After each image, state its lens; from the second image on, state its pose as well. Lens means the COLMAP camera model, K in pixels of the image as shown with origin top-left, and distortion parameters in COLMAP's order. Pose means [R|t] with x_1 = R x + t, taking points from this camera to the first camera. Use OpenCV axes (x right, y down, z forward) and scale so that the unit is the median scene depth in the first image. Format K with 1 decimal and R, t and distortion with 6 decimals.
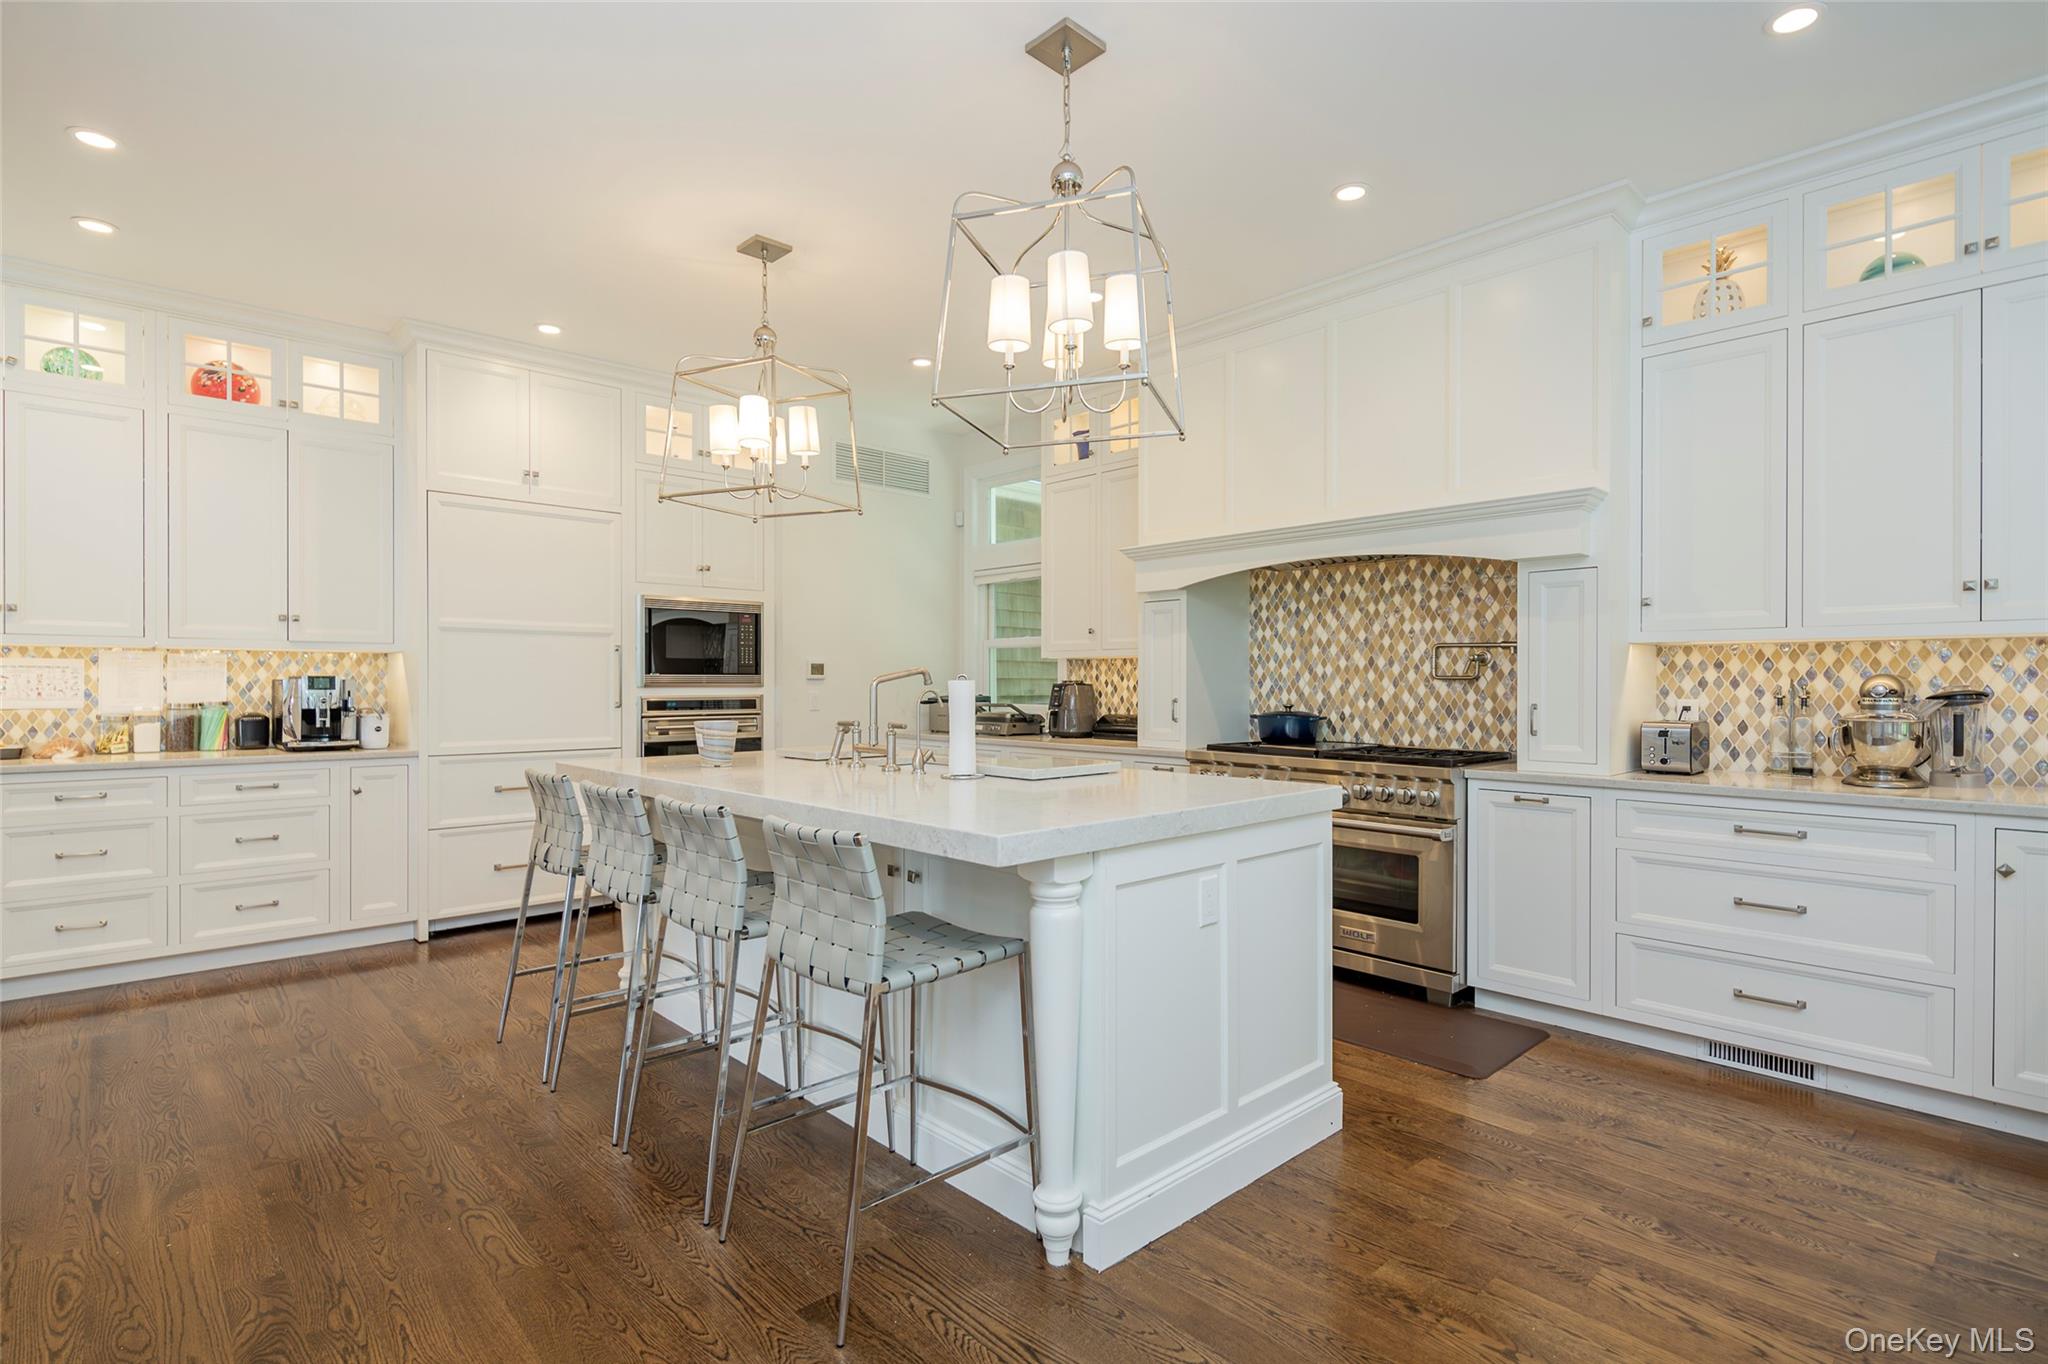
lens RADIAL K [[986.9, 0, 1024.3], [0, 986.9, 682.1], [0, 0, 1]] dist [-0.002076, -0.001900]
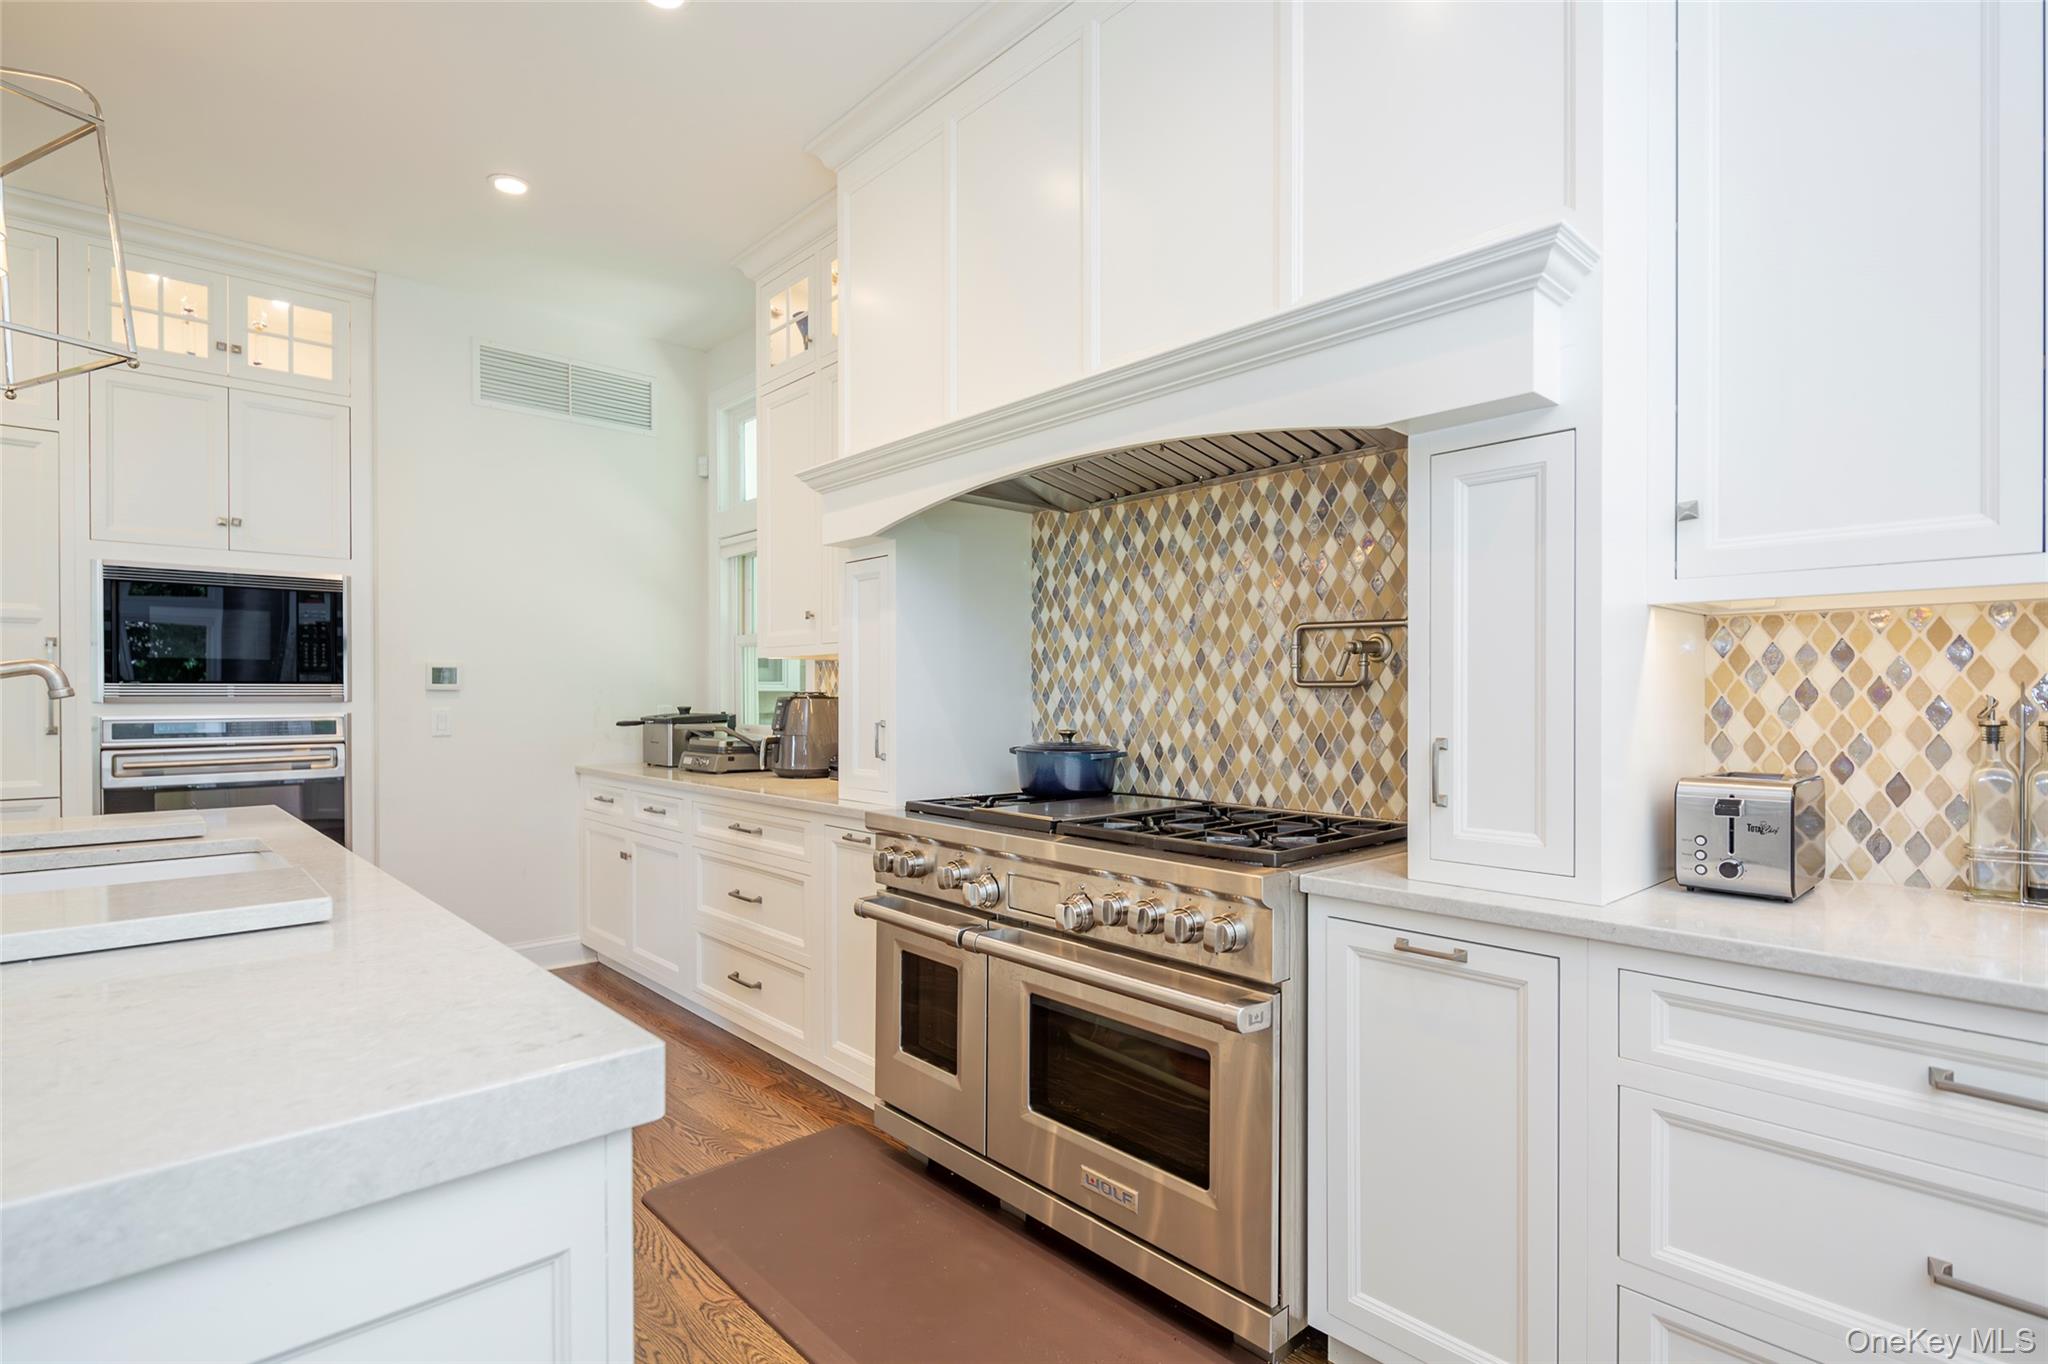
lens RADIAL K [[986.9, 0, 1022.1], [0, 986.9, 696.0], [0, 0, 1]] dist [-0.002076, -0.001900]
pose [[0.999886, -0.001714, -0.015009, 0.272158], [0.001723, 0.999998, 0.000607, 0.001437], [0.015008, -0.000633, 0.999887, 0.444350]]
